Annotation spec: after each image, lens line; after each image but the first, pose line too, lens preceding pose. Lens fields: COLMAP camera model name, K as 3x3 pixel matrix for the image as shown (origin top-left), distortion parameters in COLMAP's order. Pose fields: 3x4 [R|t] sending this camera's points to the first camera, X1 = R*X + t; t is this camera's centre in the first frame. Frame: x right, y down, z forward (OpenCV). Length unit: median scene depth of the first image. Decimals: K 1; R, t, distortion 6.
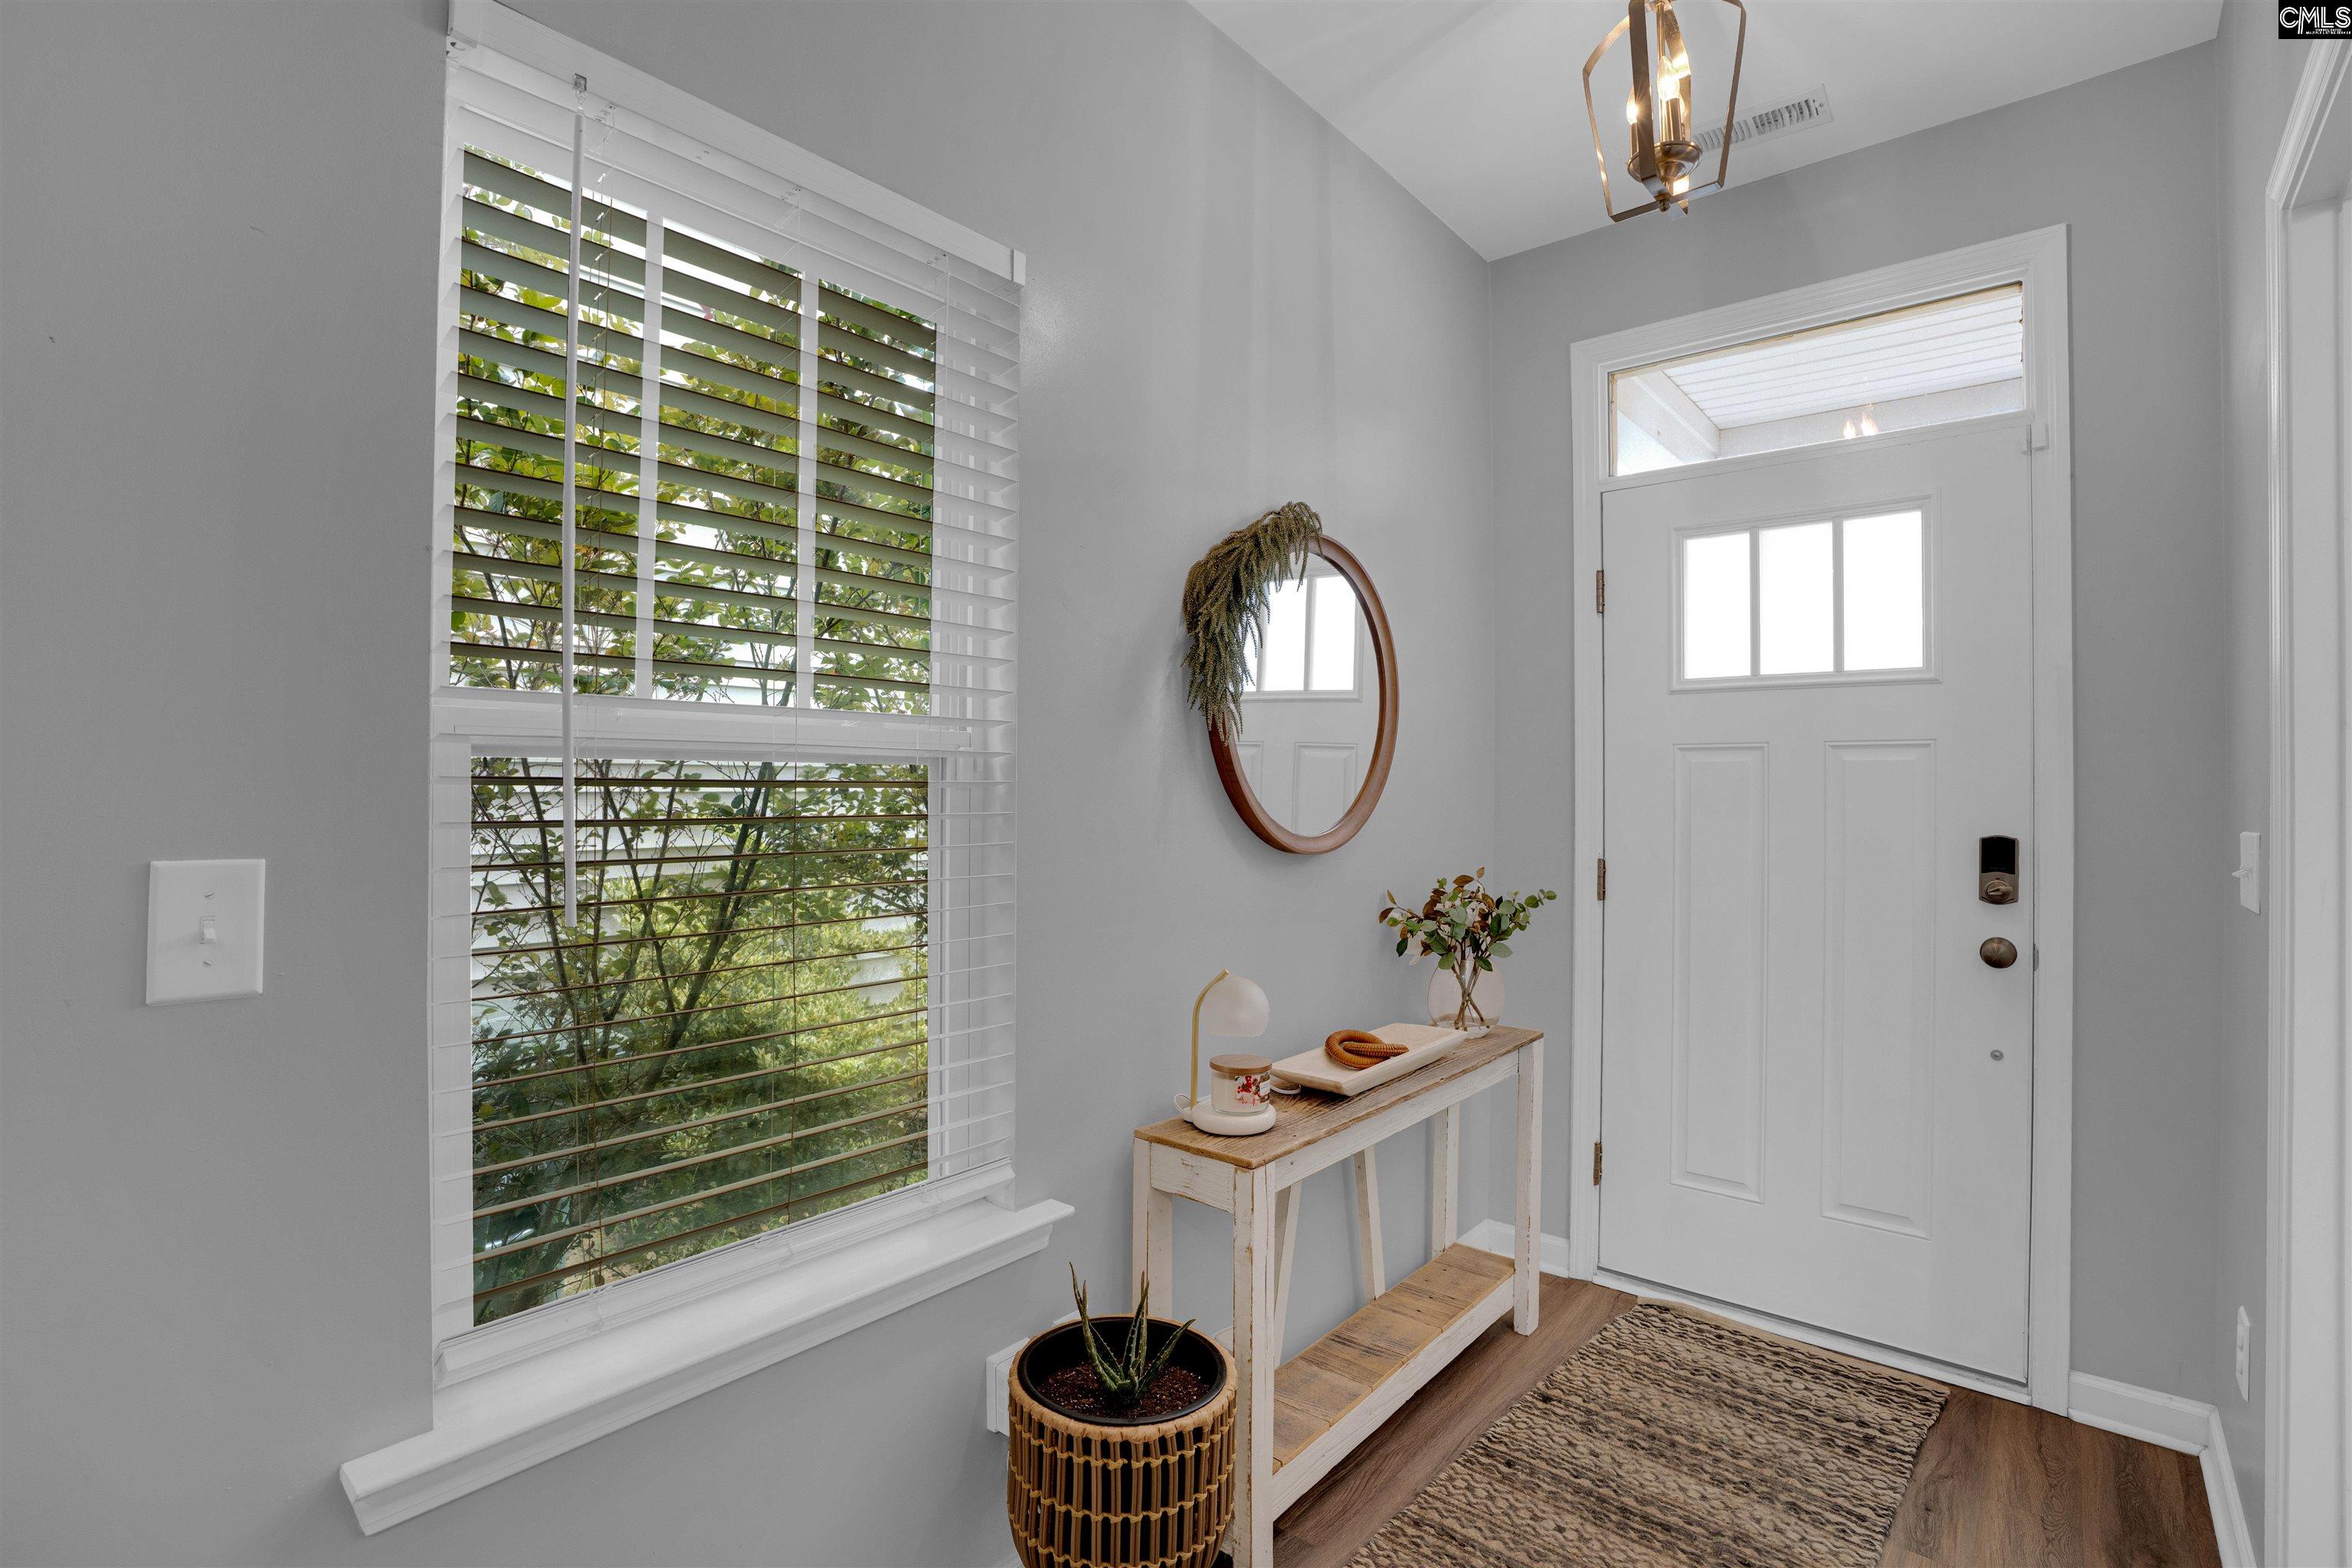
lens RADIAL K [[1070.2, 0, 1183.3], [0, 1070.2, 776.6], [0, 0, 1]] dist [0.000353, 0.000204]
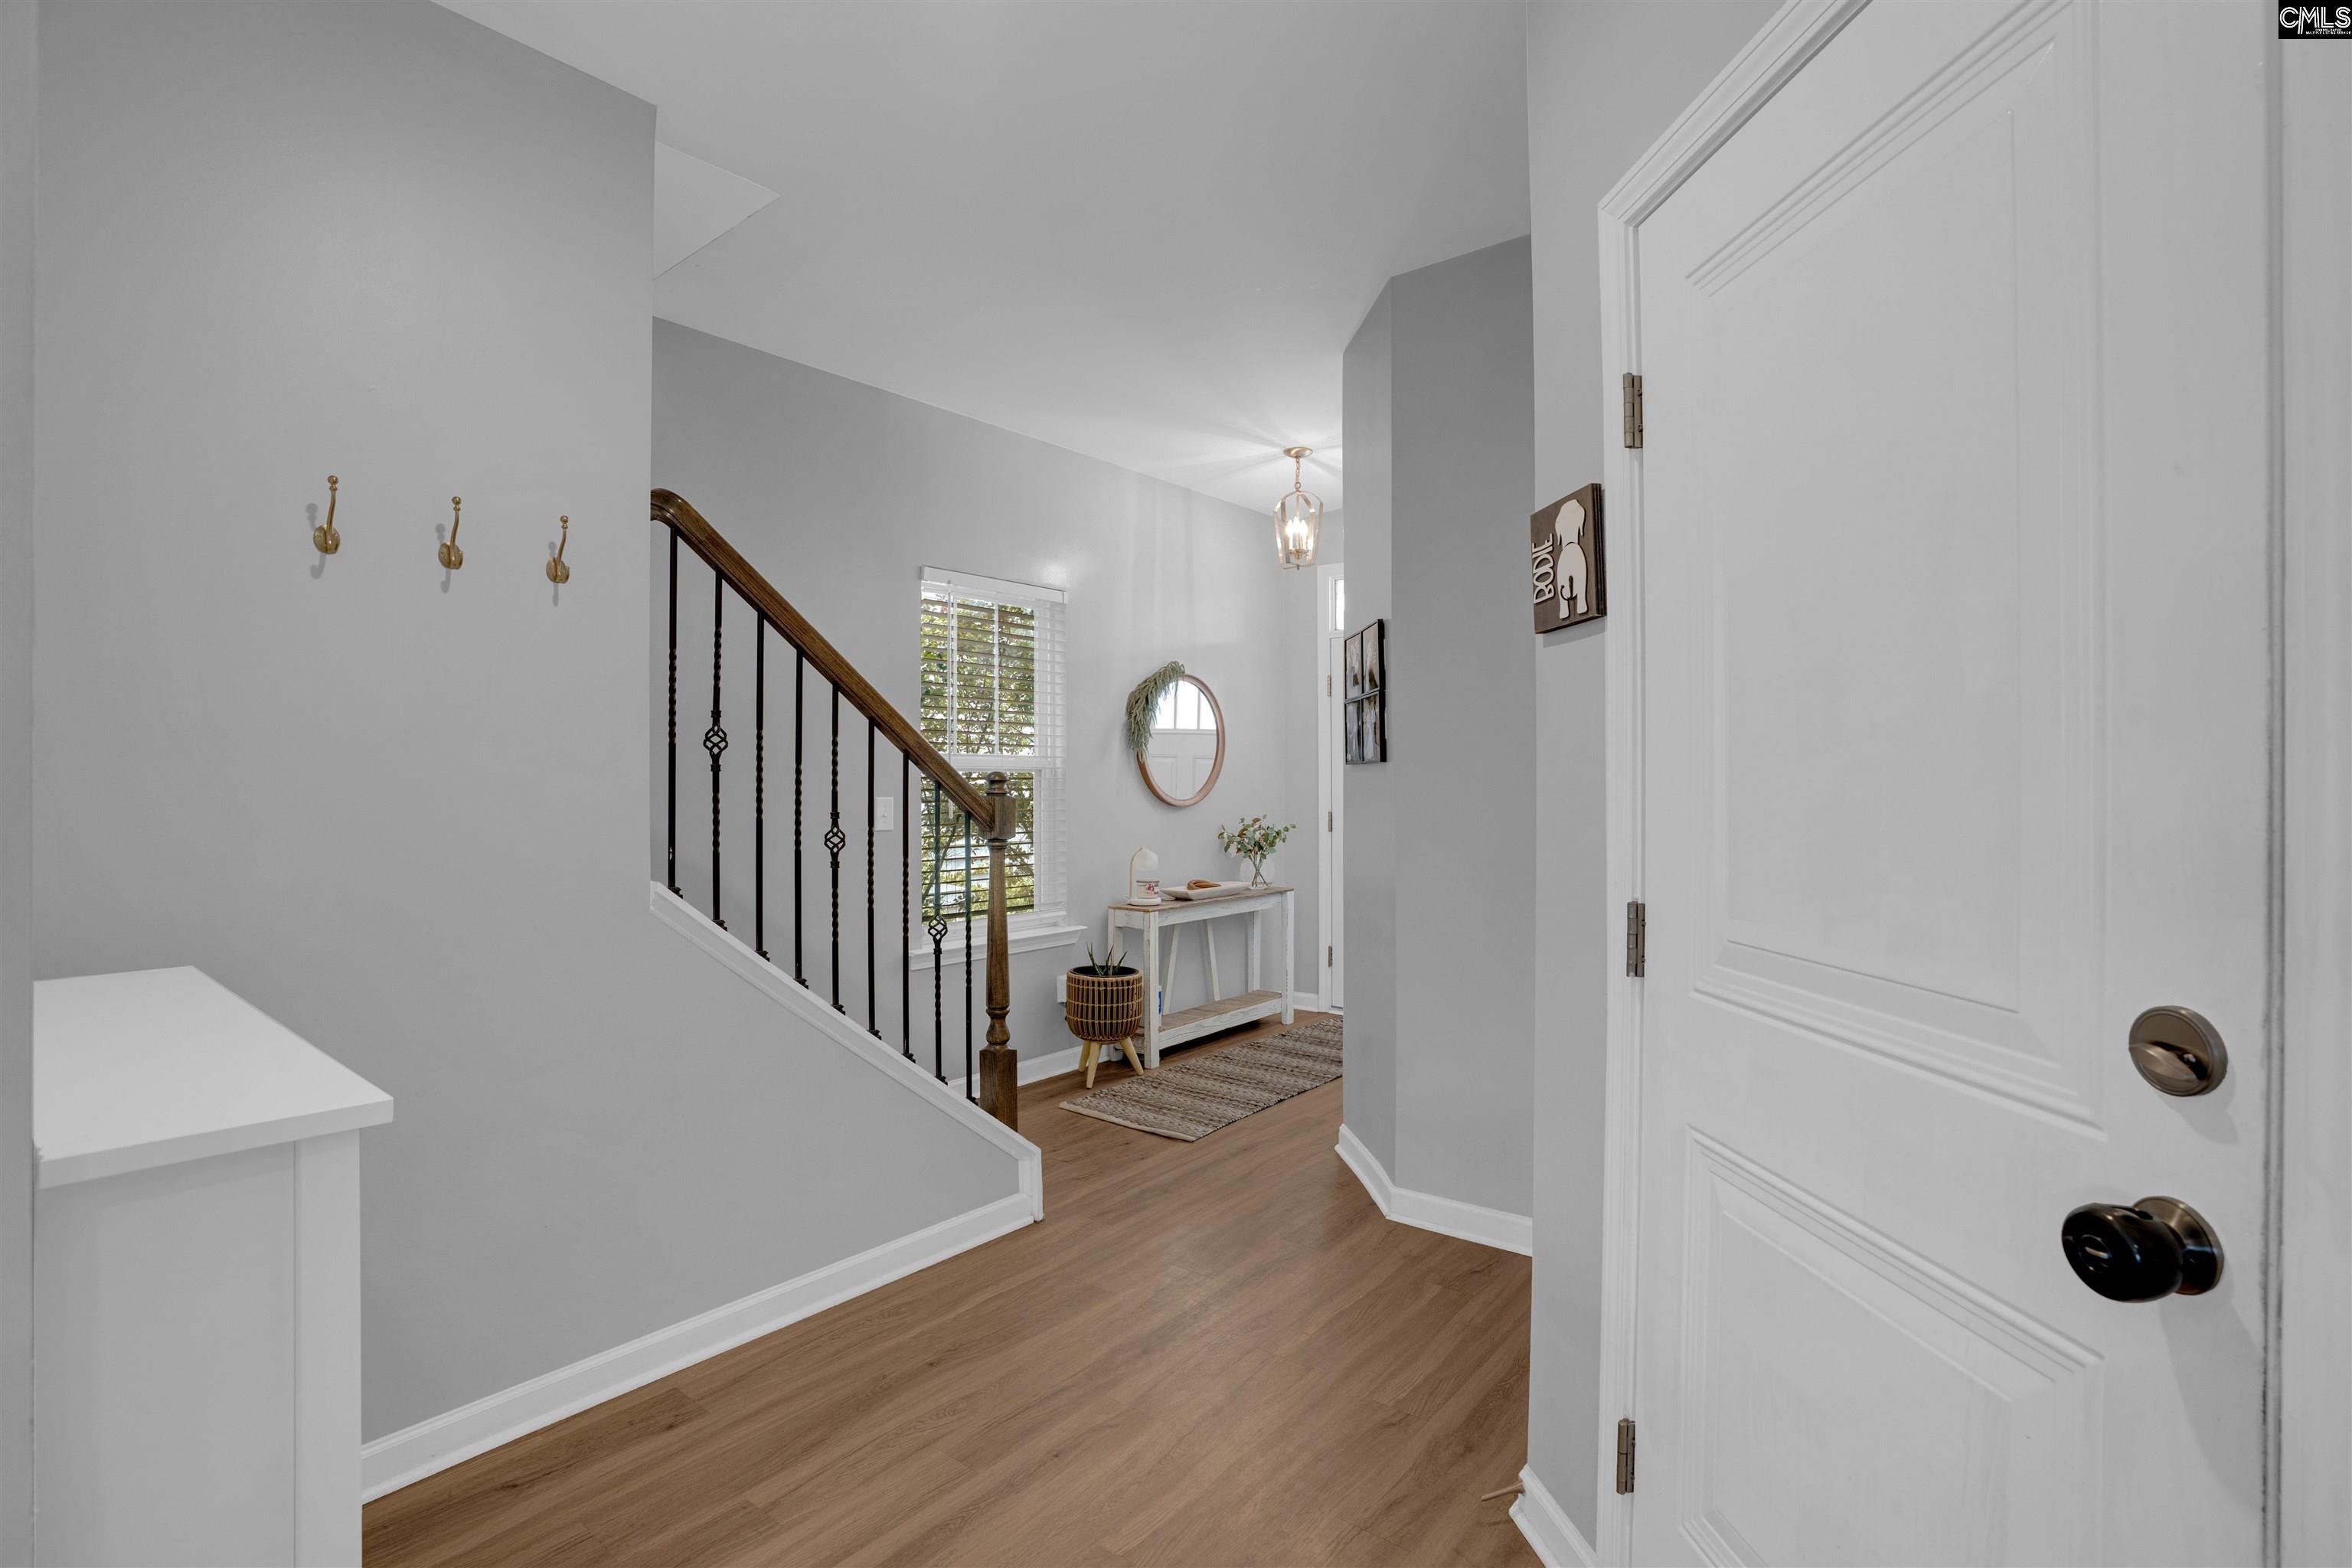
lens RADIAL K [[1070.2, 0, 1183.3], [0, 1070.2, 776.6], [0, 0, 1]] dist [0.000353, 0.000204]
pose [[0.999838, -0.007765, 0.016216, 0.094492], [0.007687, 0.999958, 0.004907, -0.008101], [-0.016254, -0.004781, 0.999856, -1.575541]]
